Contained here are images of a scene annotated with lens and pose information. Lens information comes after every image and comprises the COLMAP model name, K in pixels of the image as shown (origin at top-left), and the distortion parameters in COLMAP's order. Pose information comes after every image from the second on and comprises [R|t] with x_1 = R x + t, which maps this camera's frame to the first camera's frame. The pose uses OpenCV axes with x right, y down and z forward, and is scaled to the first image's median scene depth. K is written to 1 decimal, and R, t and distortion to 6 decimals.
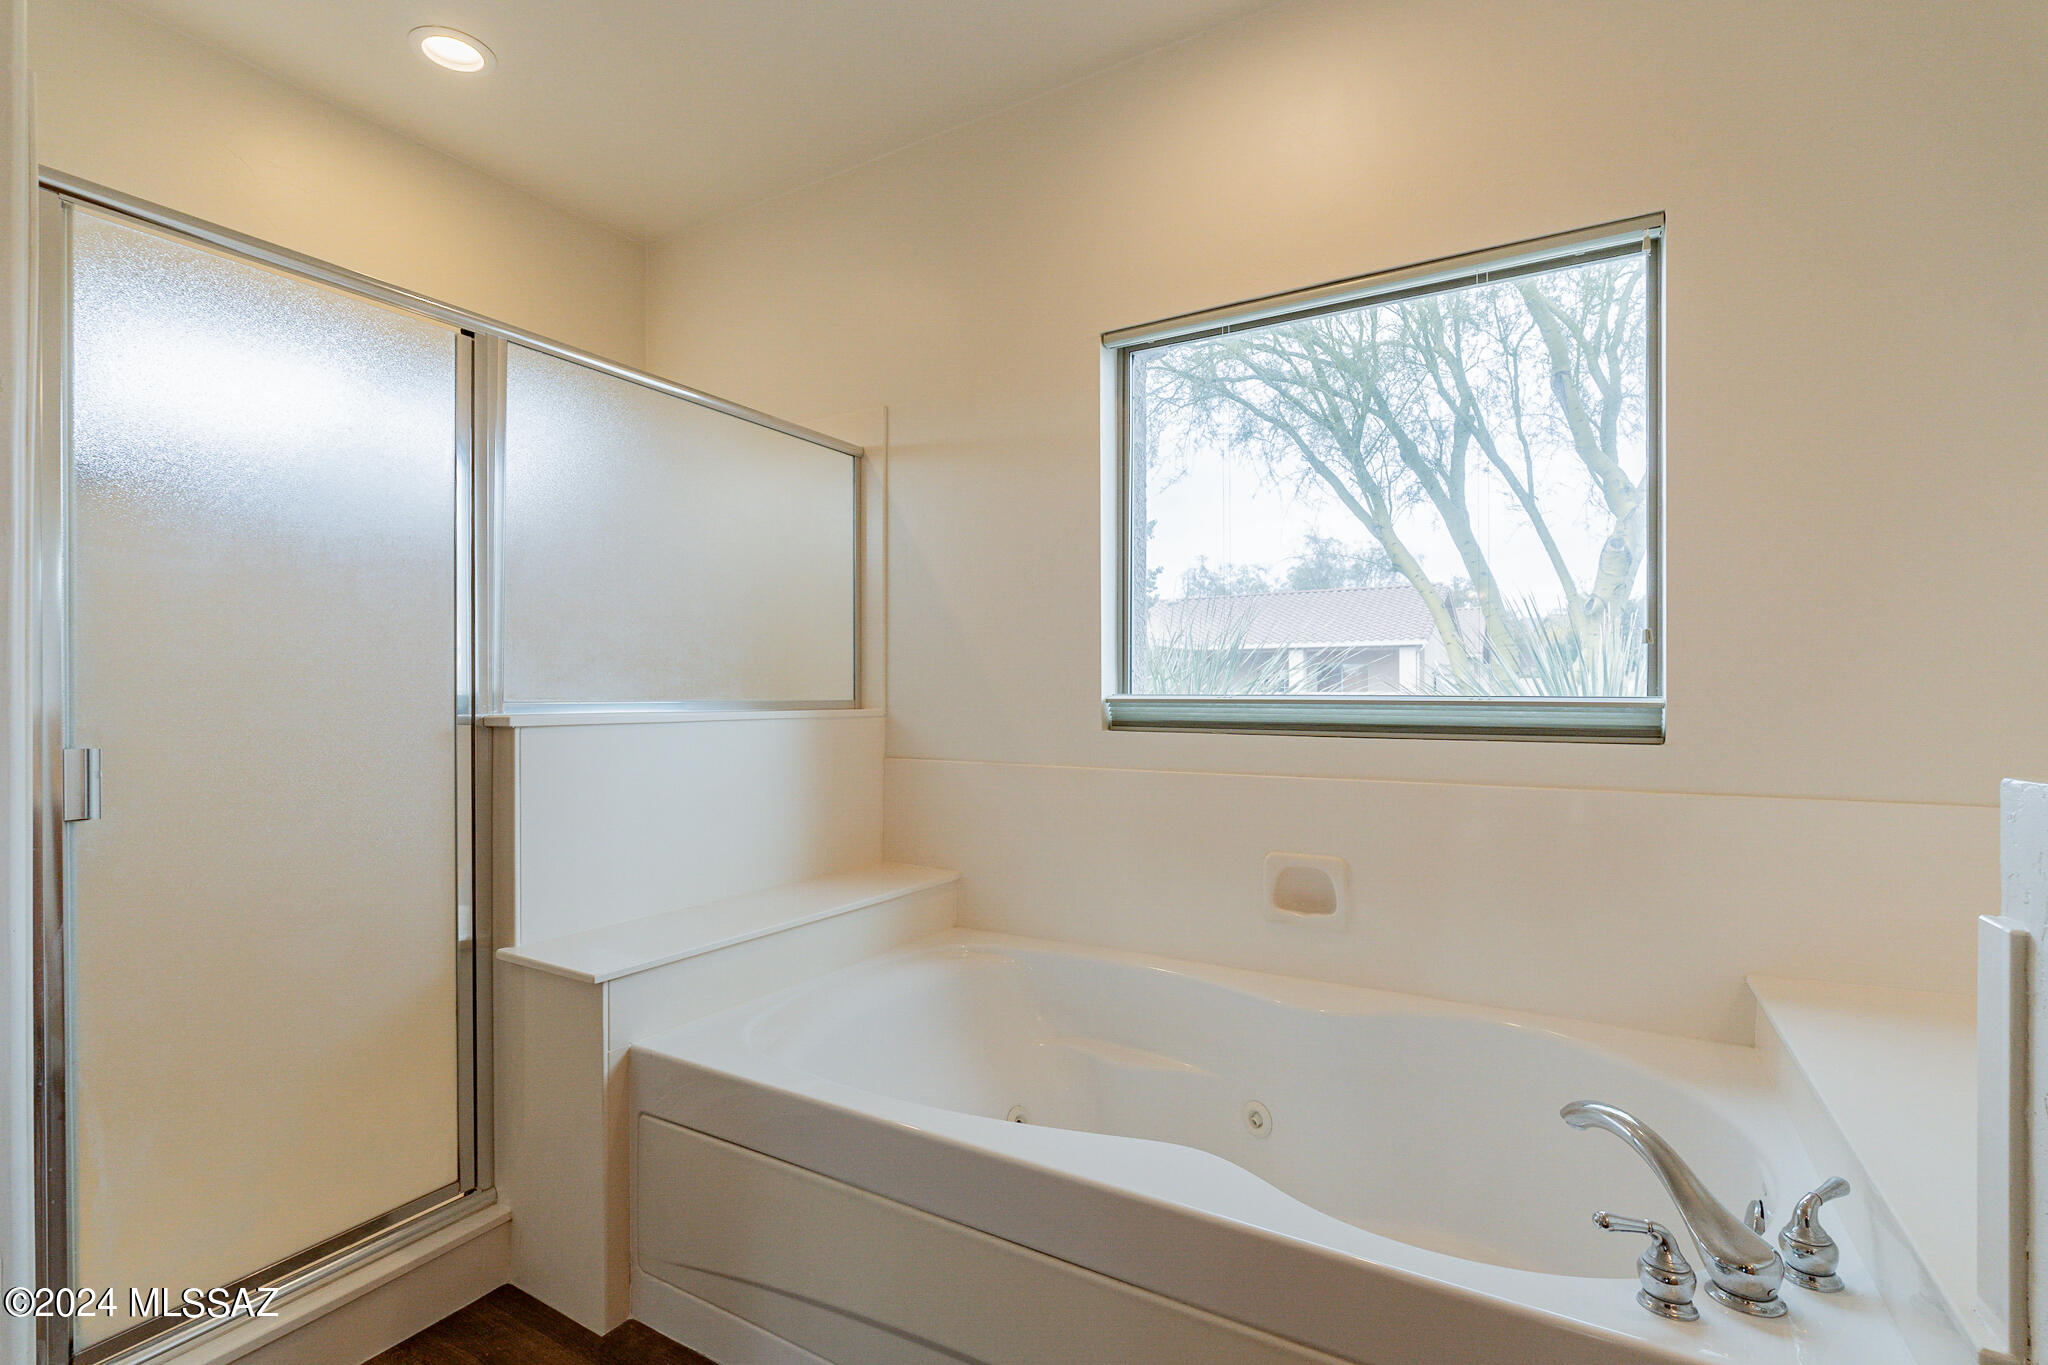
lens RADIAL K [[932.0, 0, 1016.5], [0, 932.0, 693.9], [0, 0, 1]] dist [0.001521, 0.000276]
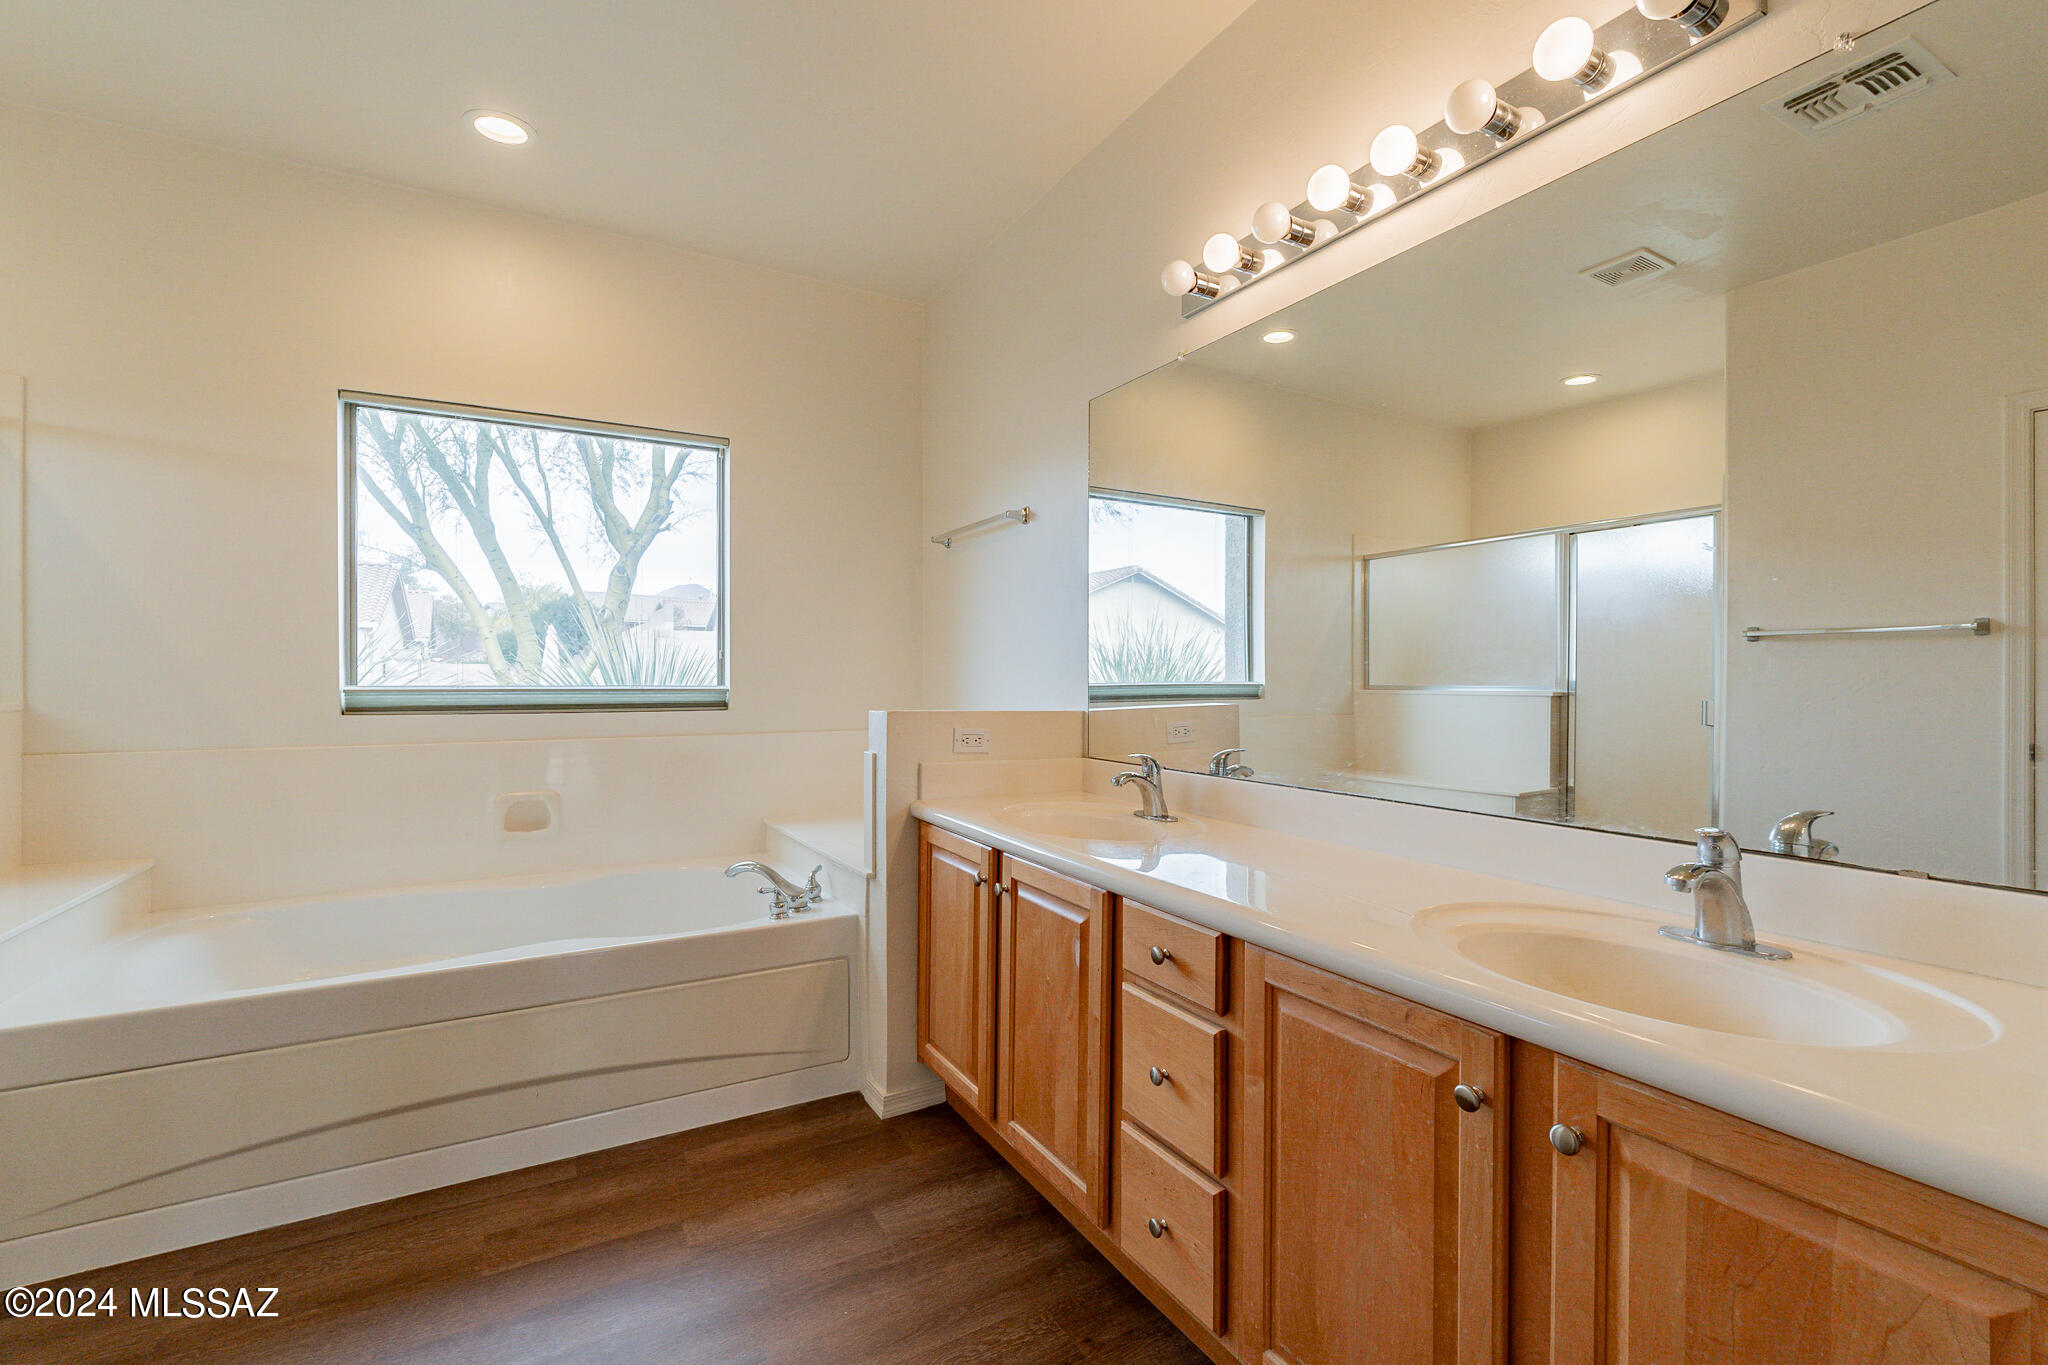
lens RADIAL K [[889.4, 0, 1023.0], [0, 889.4, 684.8], [0, 0, 1]] dist [-0.001374, 0.000061]
pose [[0.490597, -0.005836, 0.871367, -0.424719], [0.000503, 0.999979, 0.006414, -0.006983], [-0.871386, -0.002709, 0.490590, -0.307746]]
